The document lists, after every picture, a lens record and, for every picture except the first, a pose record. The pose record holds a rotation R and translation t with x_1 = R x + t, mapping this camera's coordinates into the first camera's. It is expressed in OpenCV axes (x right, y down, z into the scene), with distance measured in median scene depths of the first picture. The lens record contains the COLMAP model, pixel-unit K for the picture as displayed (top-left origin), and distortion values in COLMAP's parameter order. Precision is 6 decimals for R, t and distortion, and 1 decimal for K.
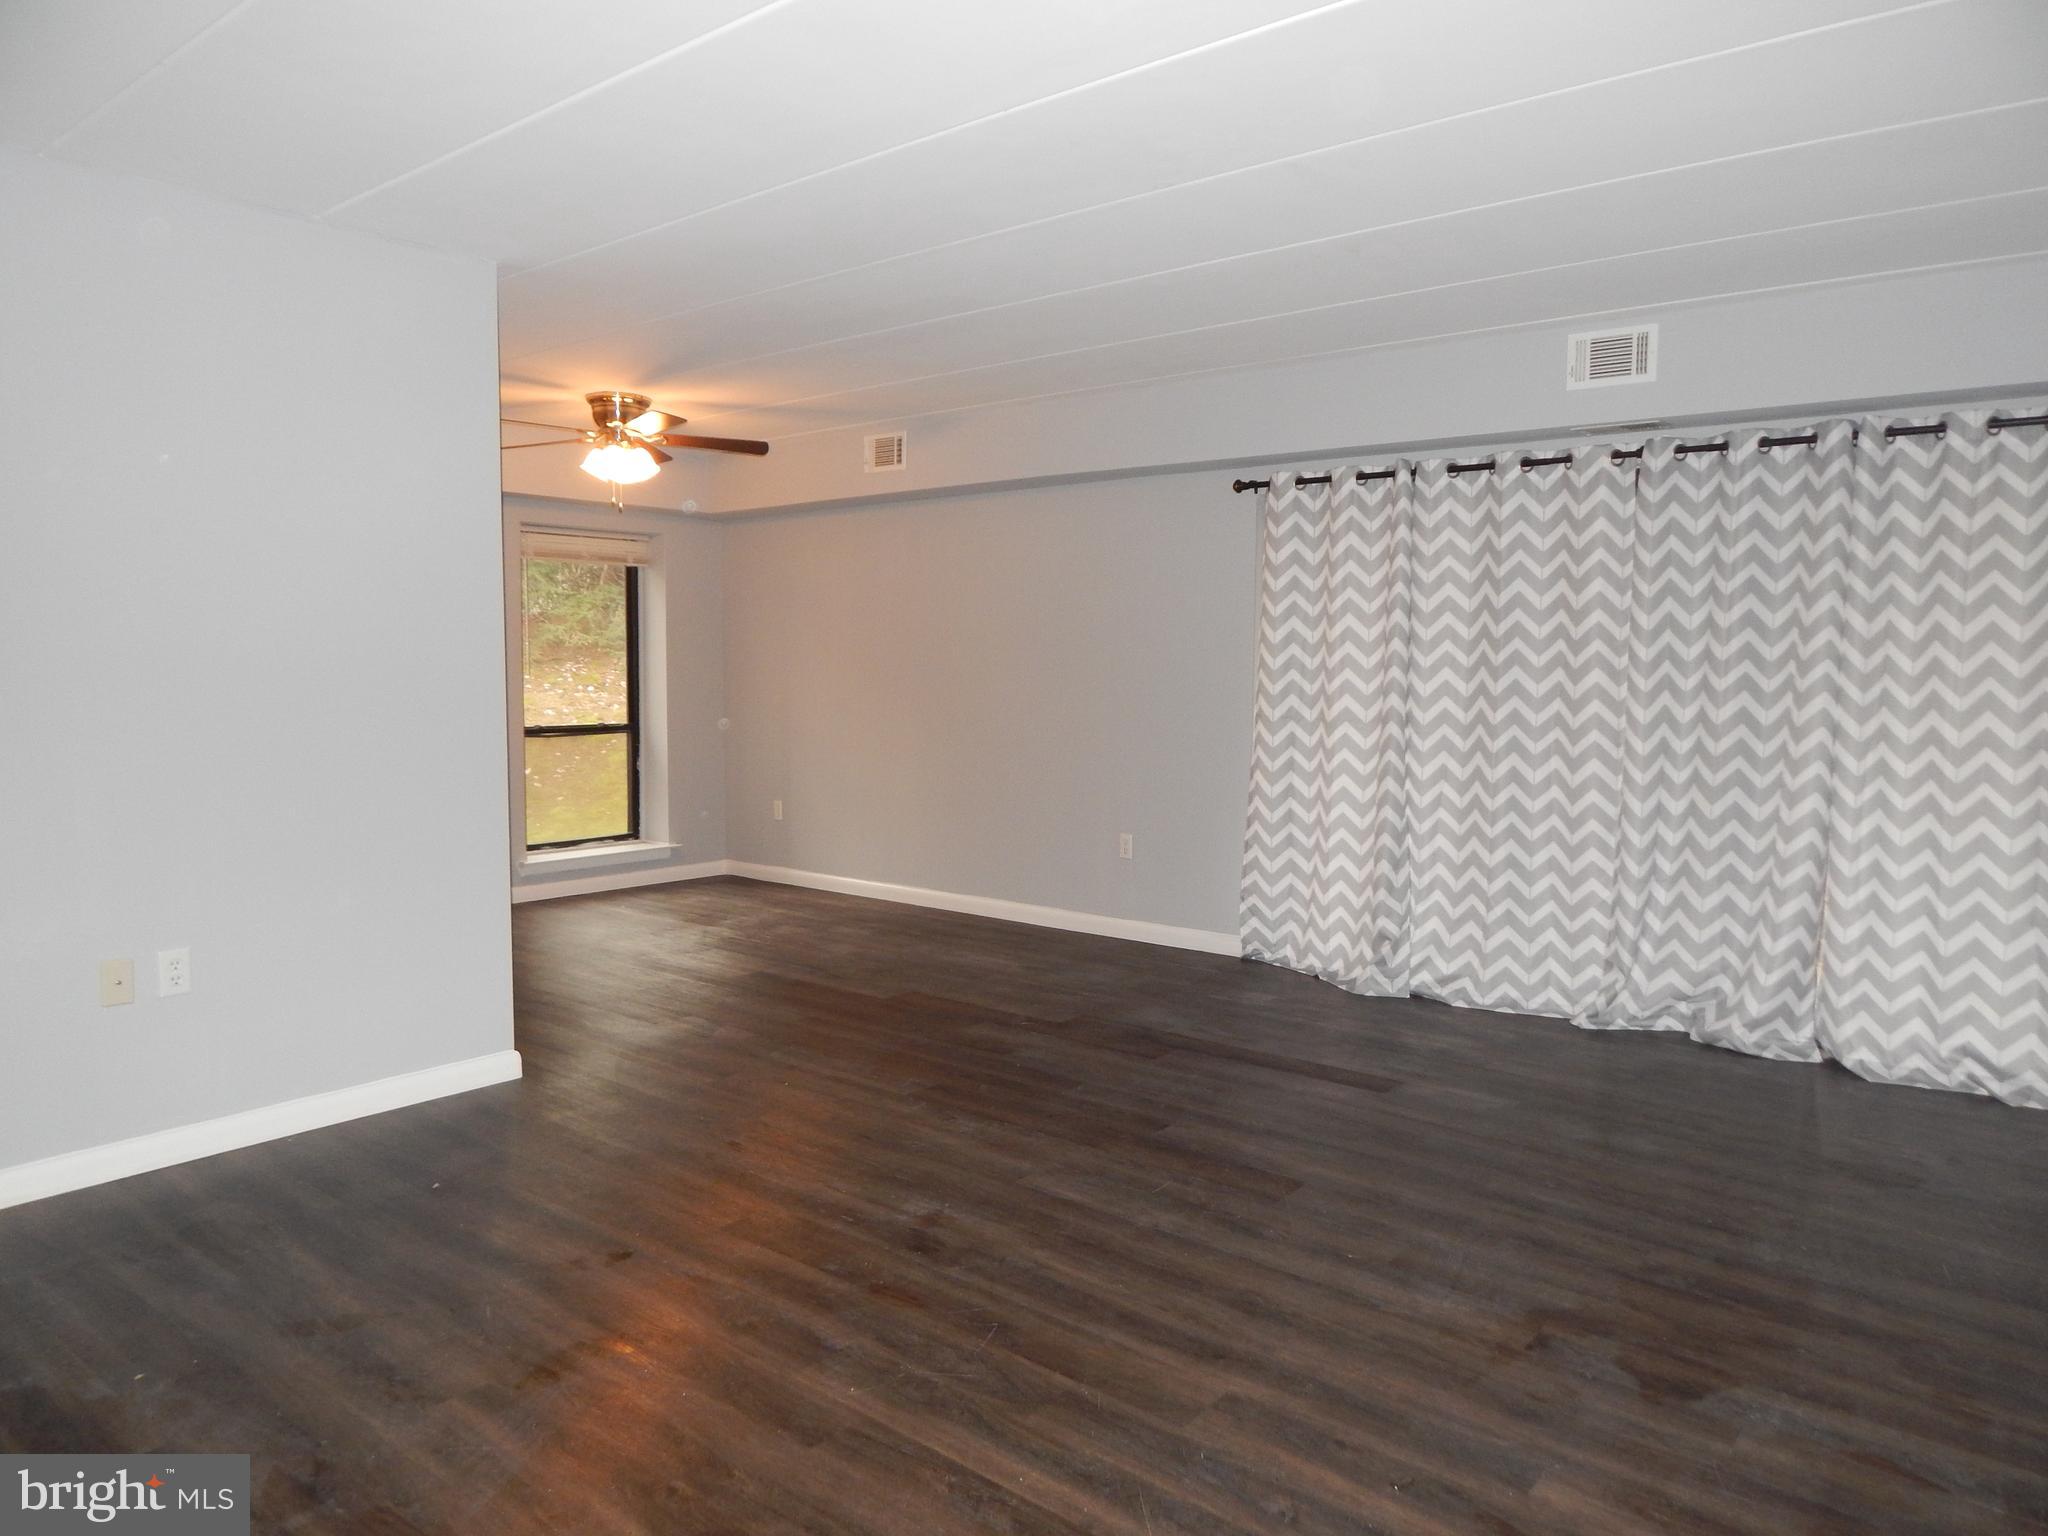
lens RADIAL K [[1379.2, 0, 1026.3], [0, 1379.2, 754.9], [0, 0, 1]] dist [0.023096, -0.006373]
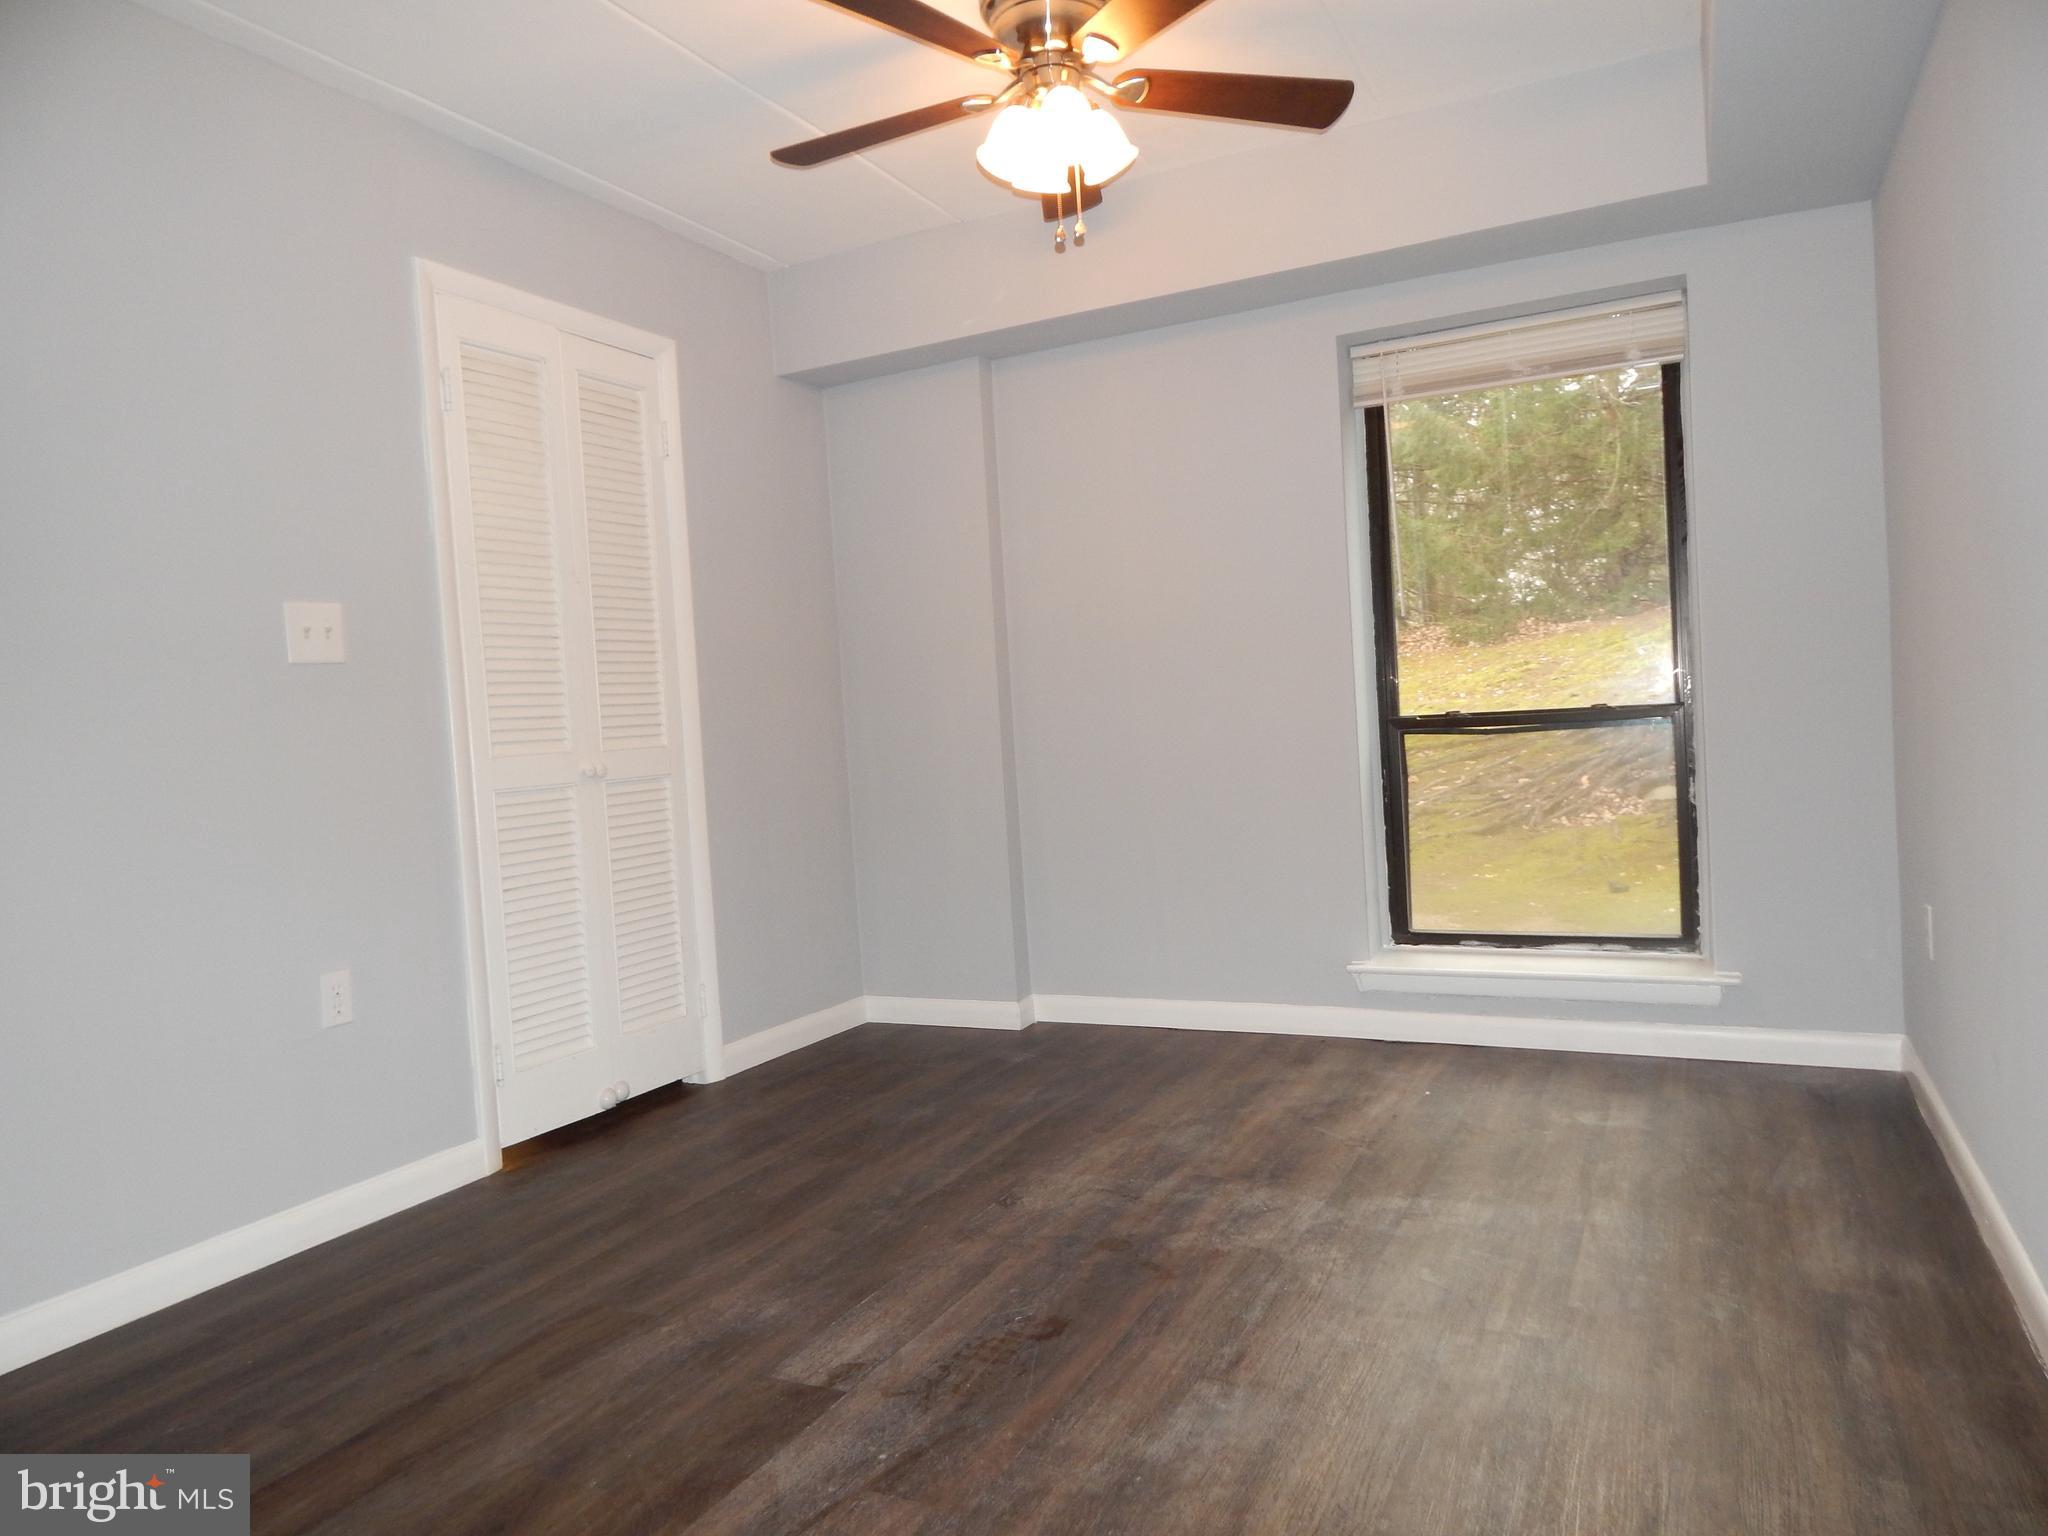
lens RADIAL K [[1338.5, 0, 1024.0], [0, 1338.5, 768.0], [0, 0, 1]] dist [0.007048, 0.000343]
pose [[0.225879, 0.019784, -0.973954, 0.206527], [-0.005826, 0.999803, 0.018958, -0.015175], [0.974138, 0.001392, 0.225950, 1.309078]]
